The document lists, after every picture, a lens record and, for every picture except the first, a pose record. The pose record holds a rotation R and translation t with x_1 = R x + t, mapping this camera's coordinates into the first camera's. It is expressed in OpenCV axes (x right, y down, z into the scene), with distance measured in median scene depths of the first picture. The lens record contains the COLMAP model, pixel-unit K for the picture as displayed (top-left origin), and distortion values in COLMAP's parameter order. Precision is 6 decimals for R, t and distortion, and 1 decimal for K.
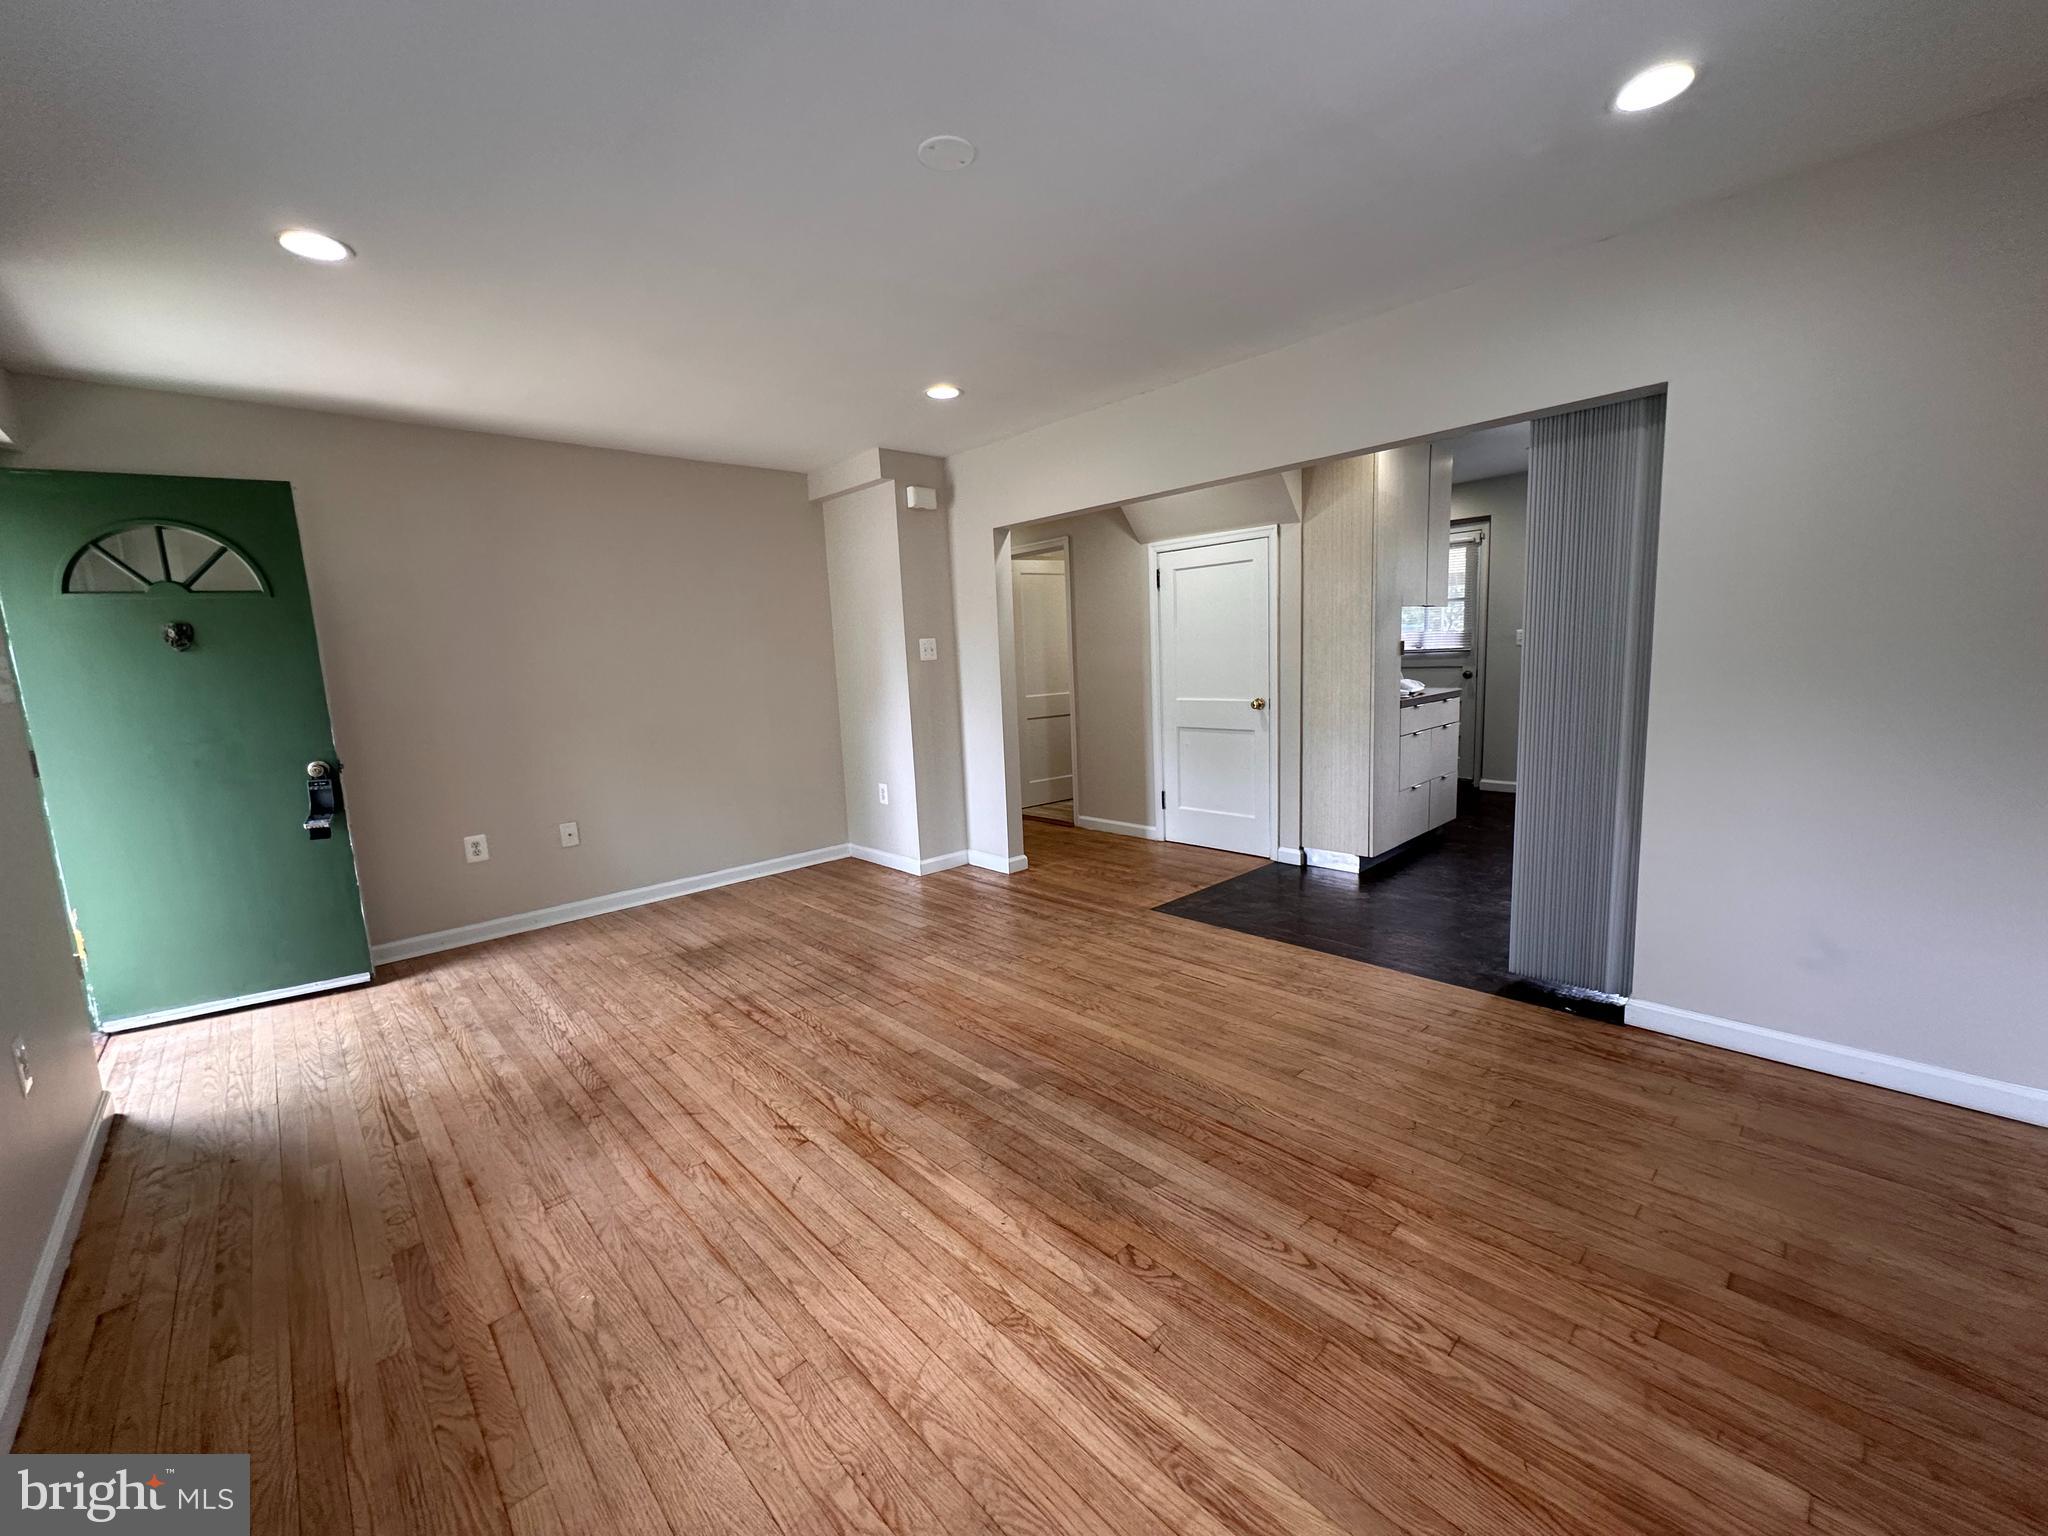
lens RADIAL K [[815.0, 0, 1021.8], [0, 815.0, 765.9], [0, 0, 1]] dist [-0.003708, 0.000884]
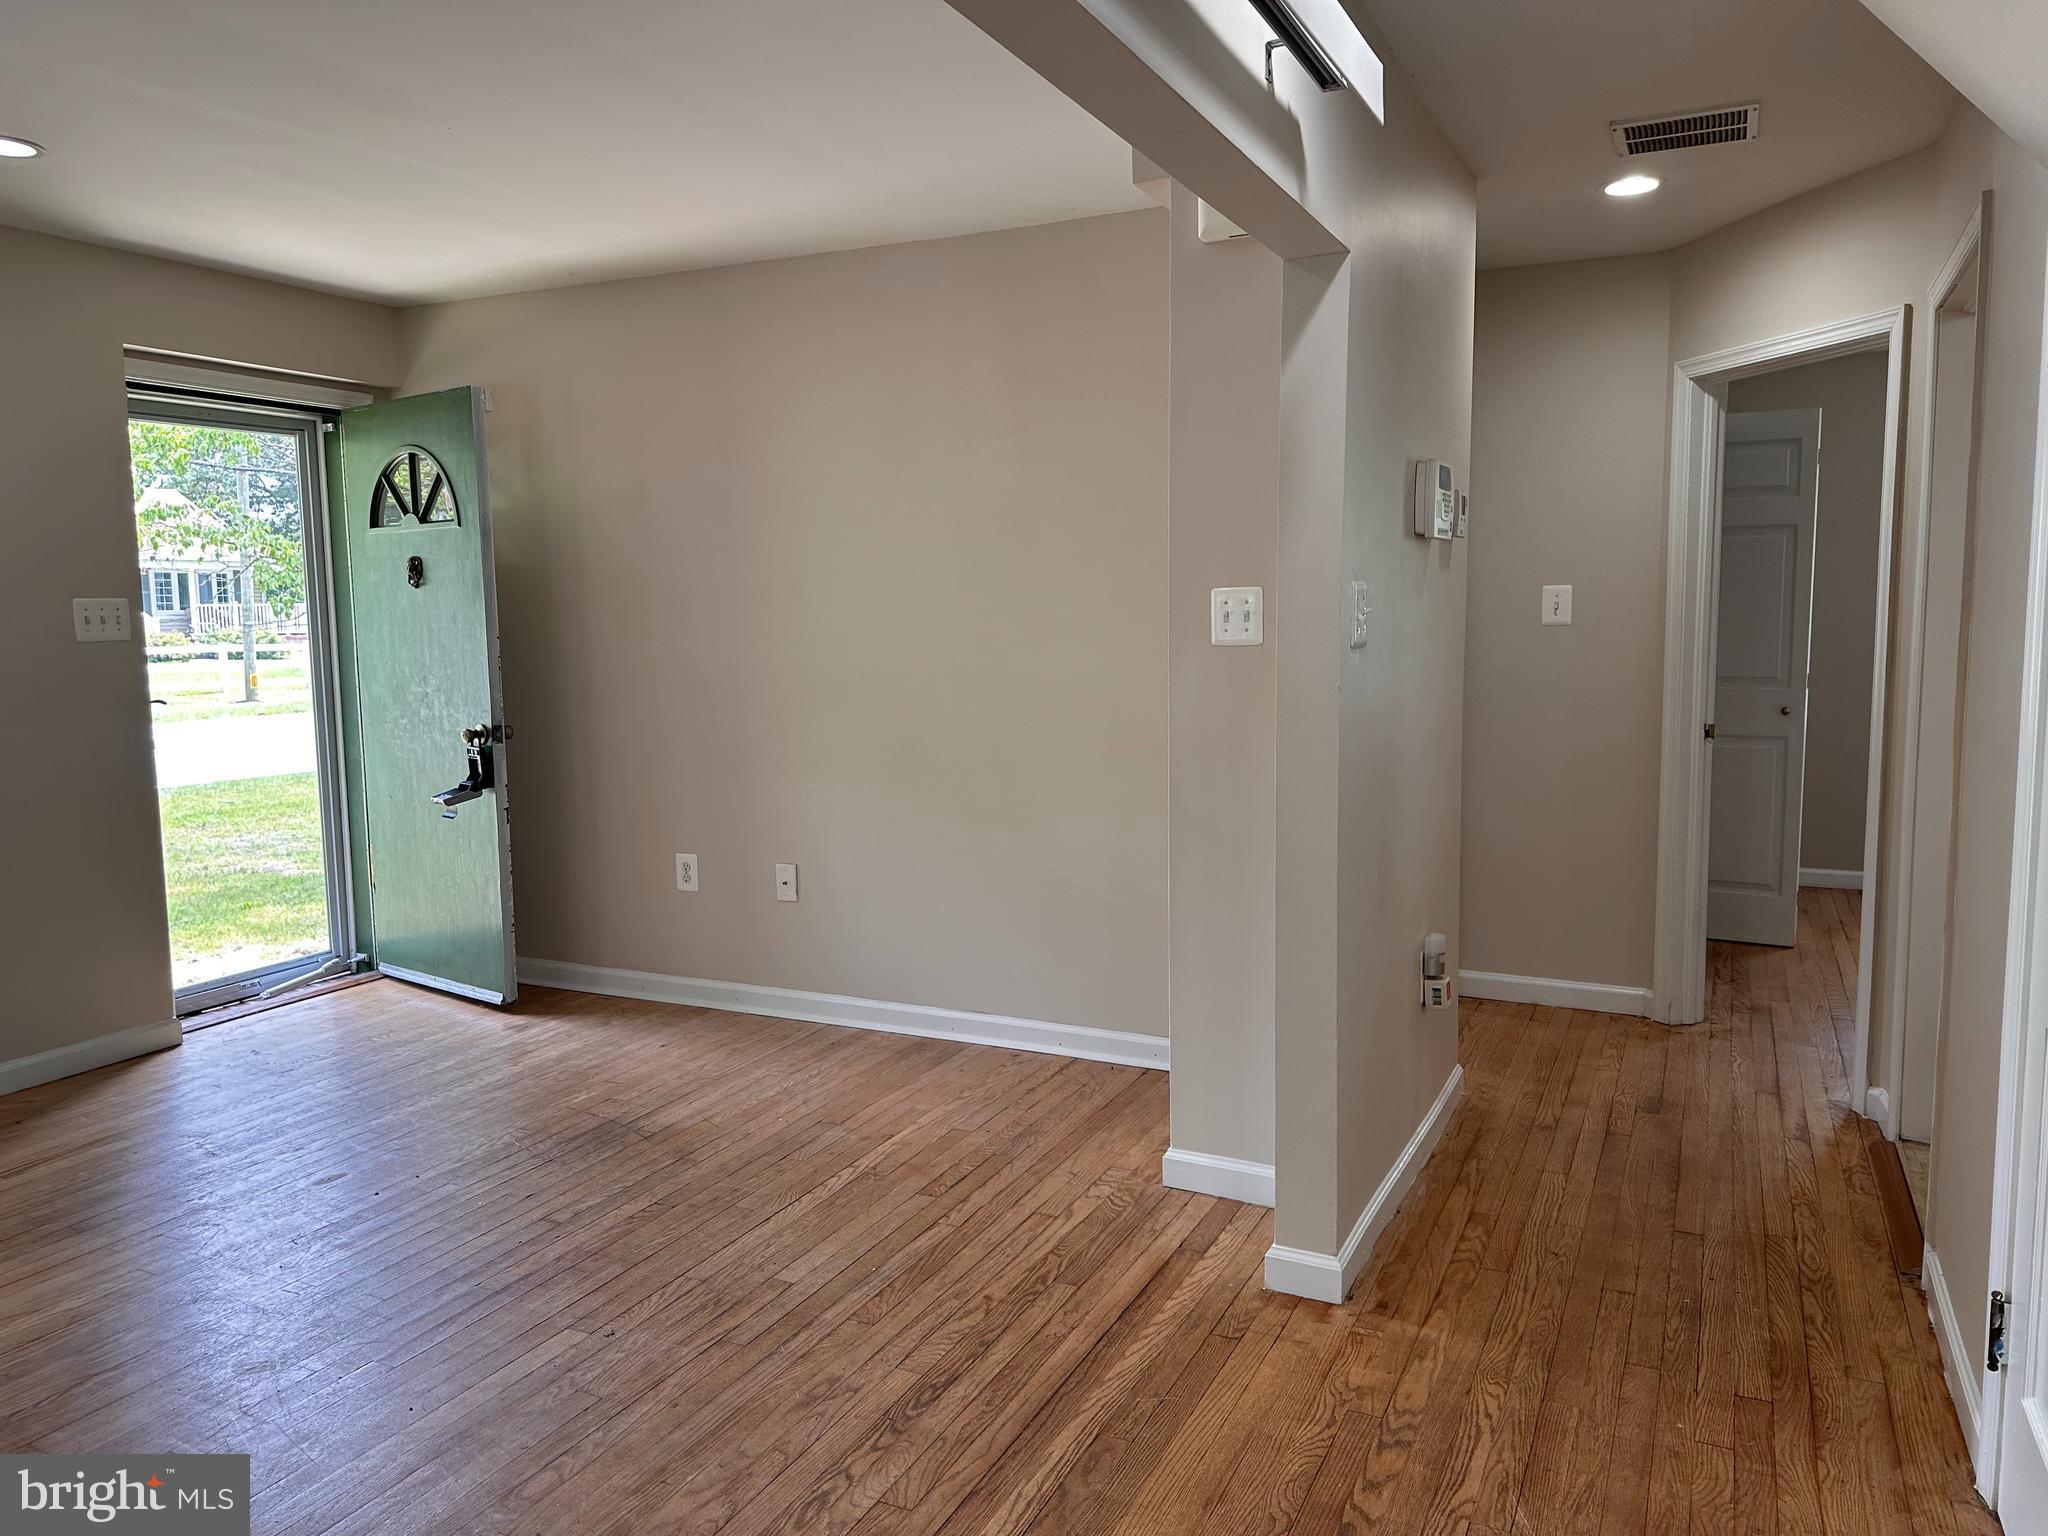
lens RADIAL K [[1439.1, 0, 1023.0], [0, 1439.1, 770.8], [0, 0, 1]] dist [0.070300, -0.044744]
pose [[0.357049, 0.151414, -0.921732, 0.559962], [-0.128562, 0.985349, 0.112064, -0.158670], [0.925196, 0.078487, 0.371284, 0.784629]]
